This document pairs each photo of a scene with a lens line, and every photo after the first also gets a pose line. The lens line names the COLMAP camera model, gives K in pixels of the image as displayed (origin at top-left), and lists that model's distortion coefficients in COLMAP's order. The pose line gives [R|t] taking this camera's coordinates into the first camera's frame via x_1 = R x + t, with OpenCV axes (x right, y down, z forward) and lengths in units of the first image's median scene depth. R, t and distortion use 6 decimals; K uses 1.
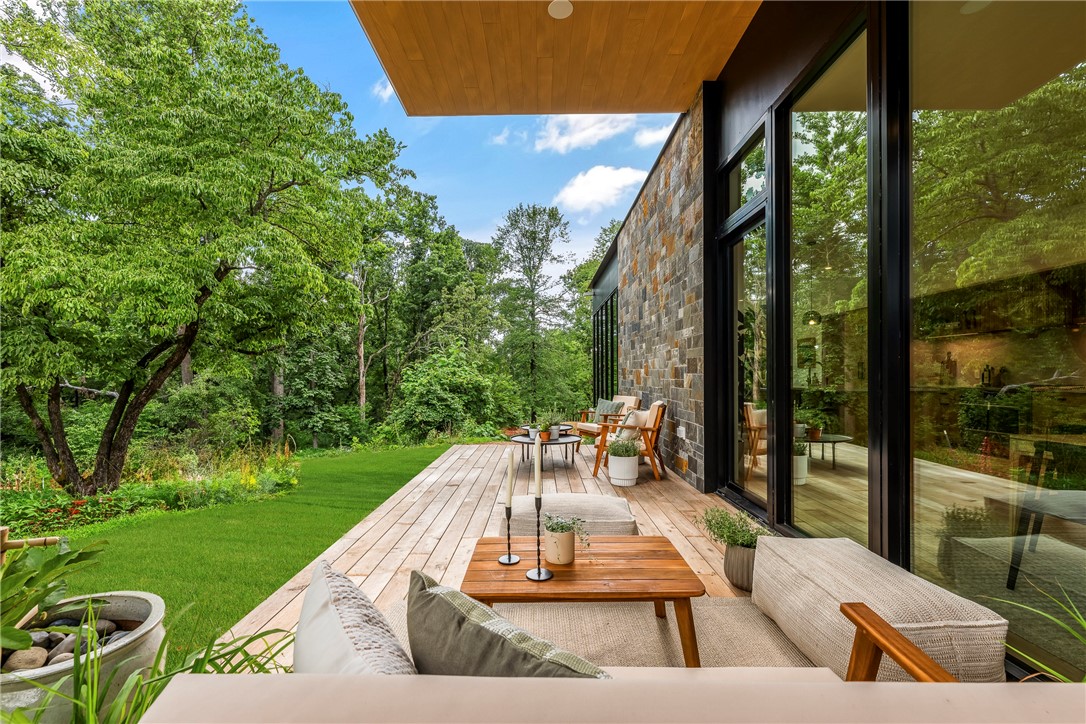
lens RADIAL K [[462.7, 0, 548.7], [0, 462.7, 370.9], [0, 0, 1]] dist [-0.000044, -0.000111]
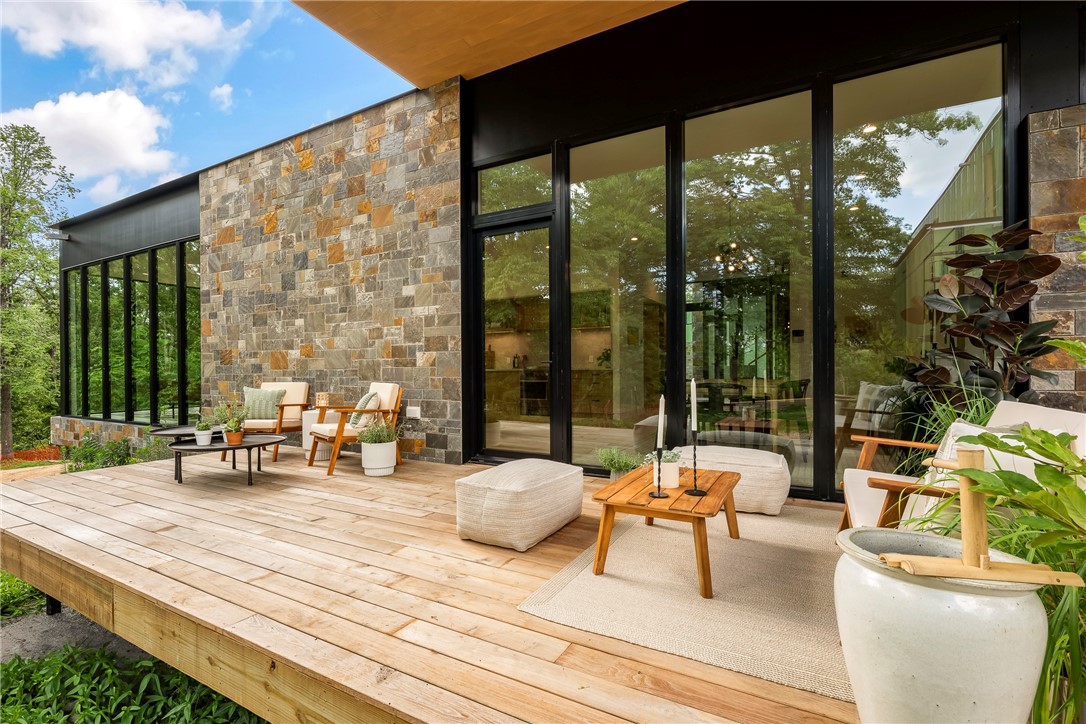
lens RADIAL K [[490.5, 0, 540.9], [0, 490.5, 366.3], [0, 0, 1]] dist [0.000981, 0.000095]
pose [[0.493216, 0.000230, 0.869907, -0.480672], [-0.001833, 0.999998, 0.000775, 0.033757], [-0.869905, -0.001976, 0.493215, 0.246917]]
